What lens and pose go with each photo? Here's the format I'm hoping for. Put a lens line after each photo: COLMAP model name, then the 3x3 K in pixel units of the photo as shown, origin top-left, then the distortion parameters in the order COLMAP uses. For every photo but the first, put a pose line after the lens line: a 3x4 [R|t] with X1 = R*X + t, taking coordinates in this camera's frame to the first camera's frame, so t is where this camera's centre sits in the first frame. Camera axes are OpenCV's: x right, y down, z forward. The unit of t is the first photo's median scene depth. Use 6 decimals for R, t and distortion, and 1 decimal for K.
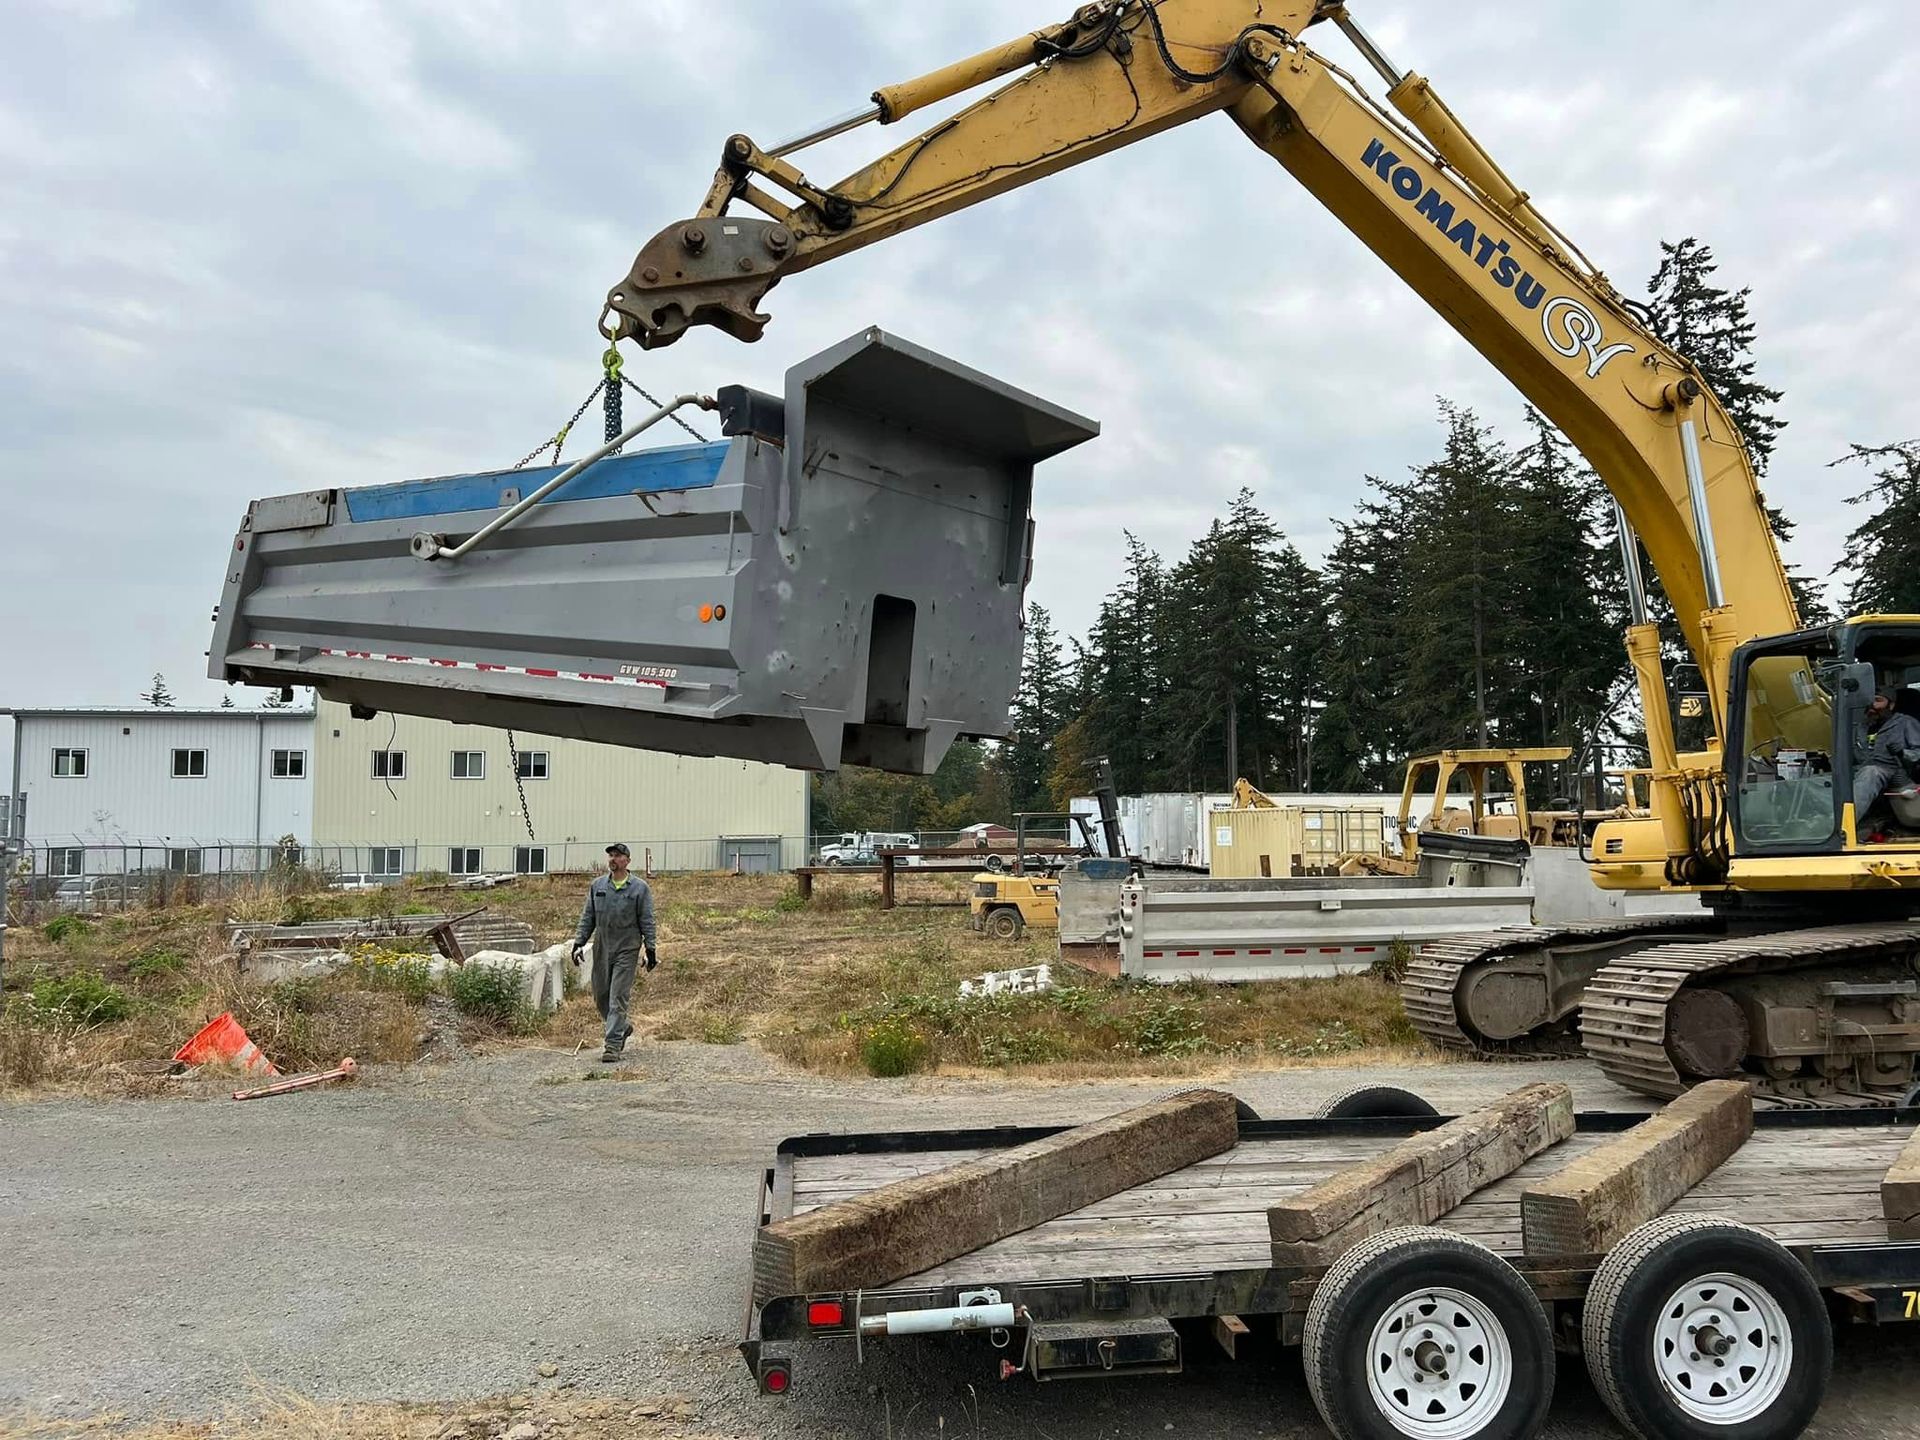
lens RADIAL K [[1430.7, 0, 944.1], [0, 1430.7, 724.2], [0, 0, 1]] dist [0.051015, -0.060747]
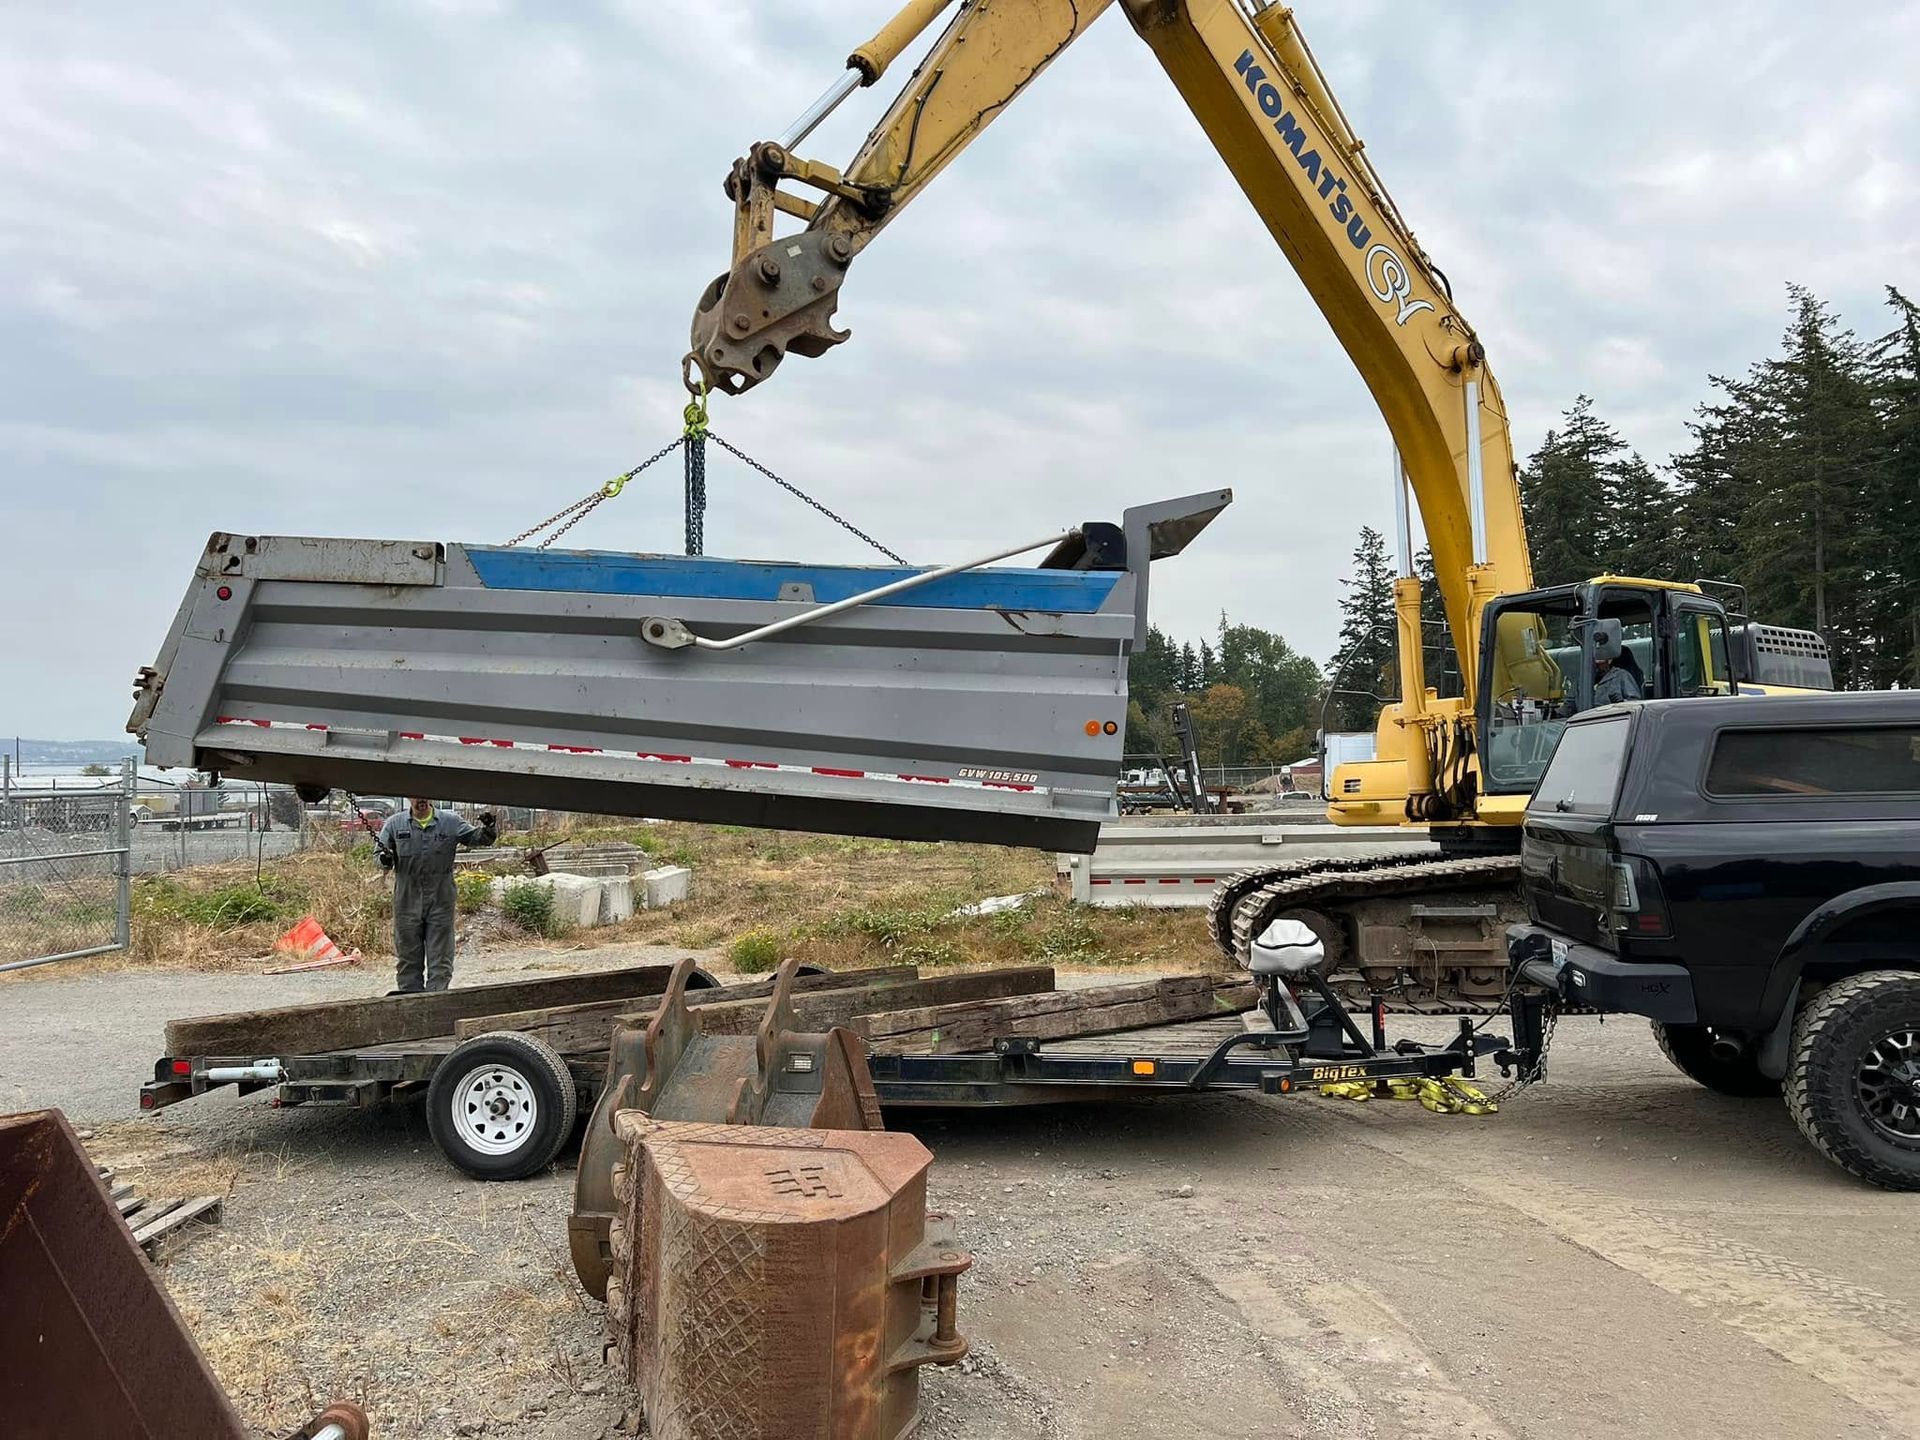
lens RADIAL K [[1430.7, 0, 968.7], [0, 1430.7, 748.5], [0, 0, 1]] dist [0.051015, -0.060747]
pose [[0.974164, -0.010331, -0.225607, 0.149066], [0.024286, 0.997952, 0.059171, -0.006470], [0.224534, -0.063121, 0.972420, -0.054561]]
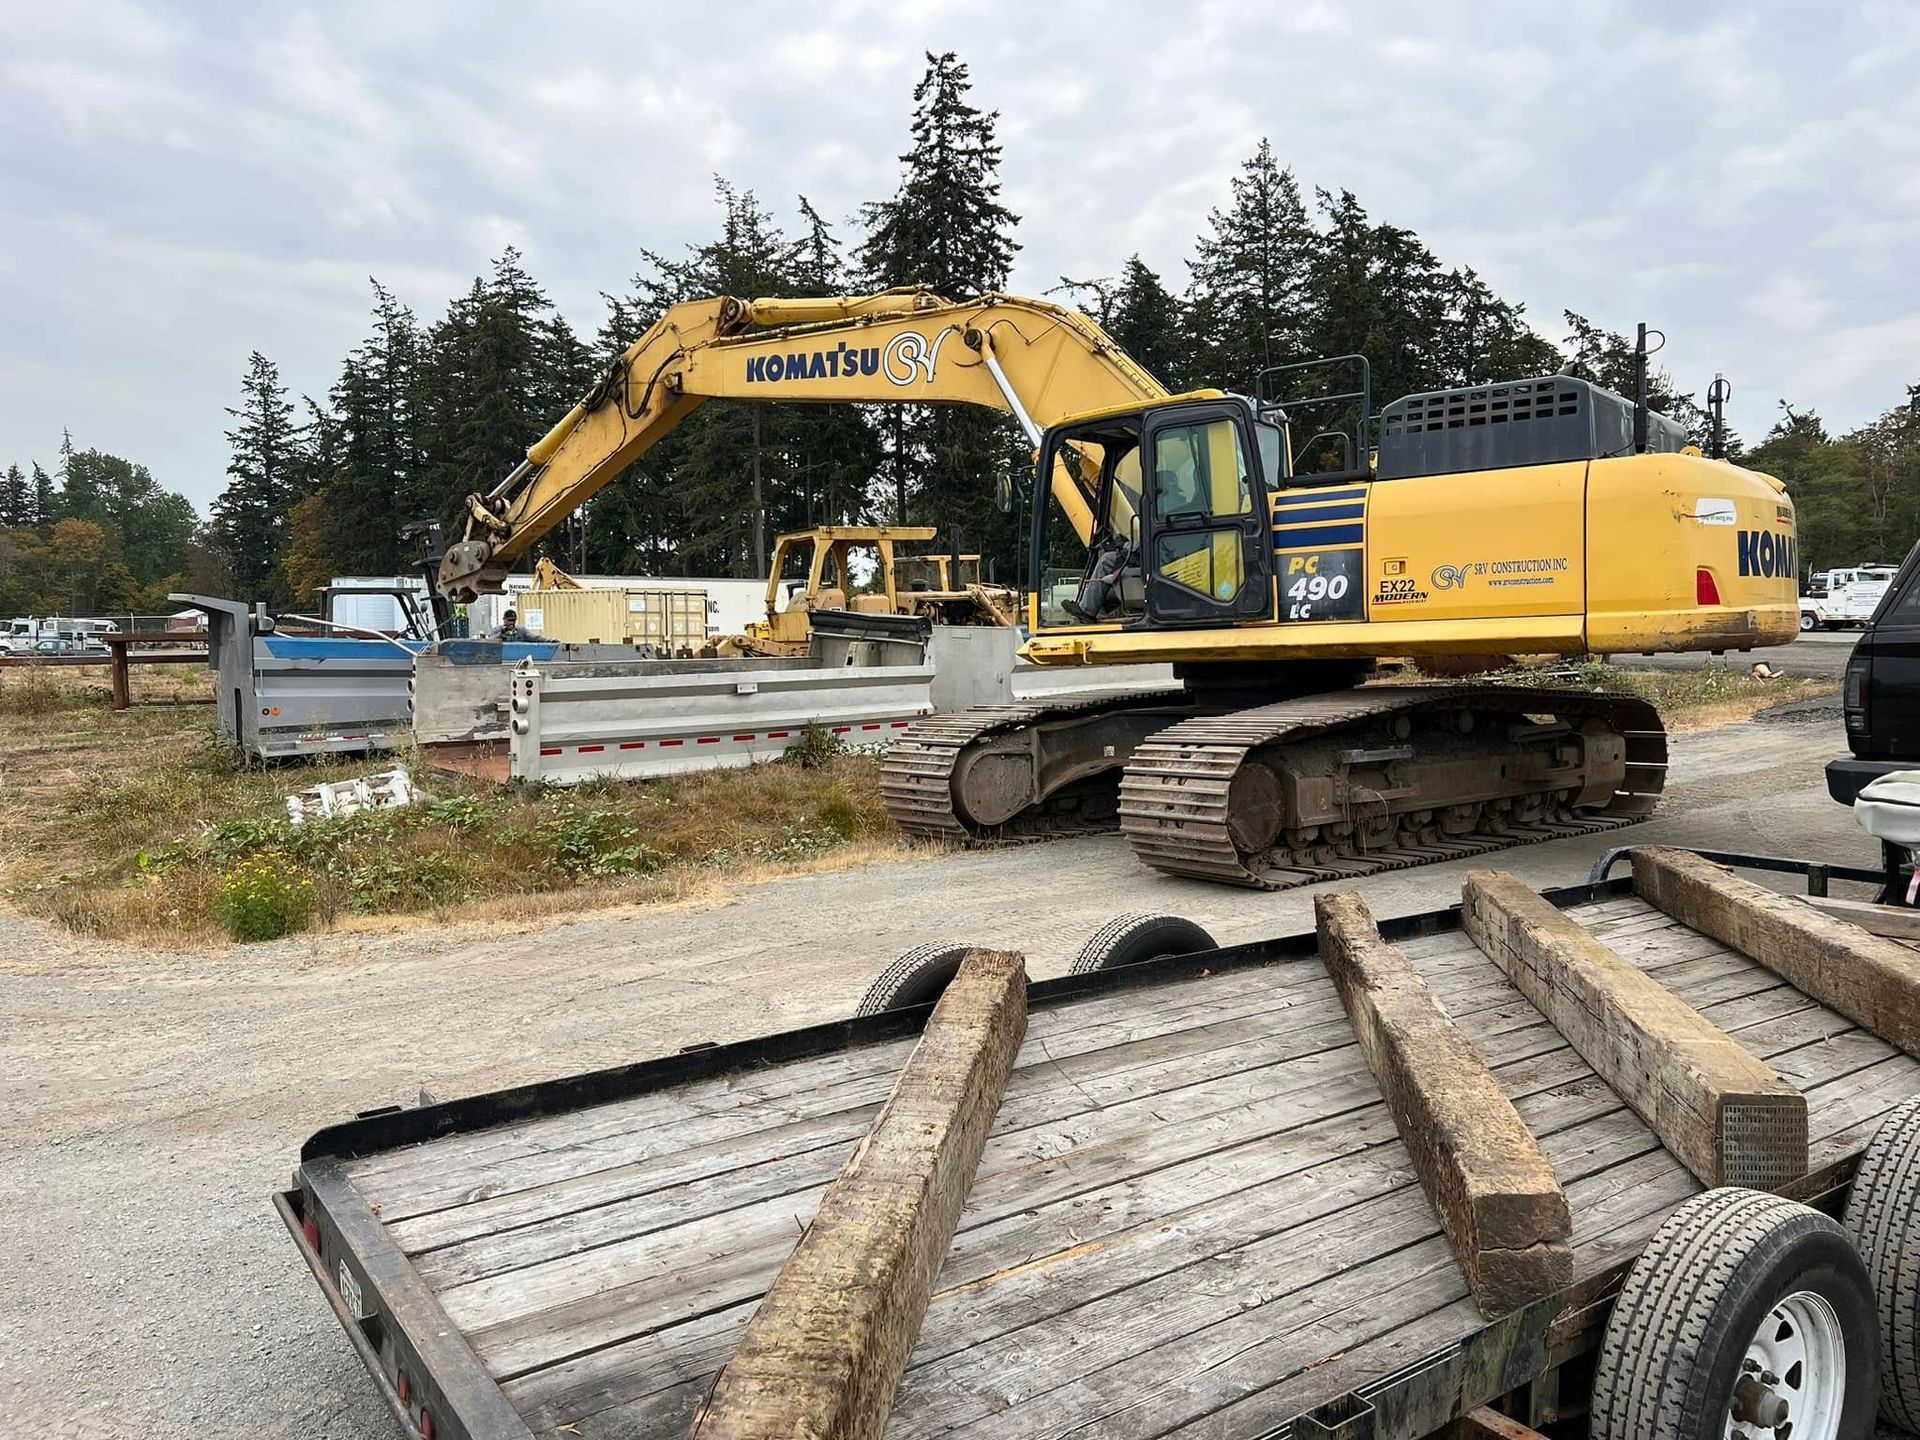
lens RADIAL K [[1430.7, 0, 957.1], [0, 1430.7, 721.6], [0, 0, 1]] dist [0.051015, -0.060747]
pose [[0.870786, -0.033617, 0.490511, -0.029321], [-0.037919, 0.990096, 0.135173, 0.010241], [-0.490197, -0.136307, 0.860887, 0.080949]]
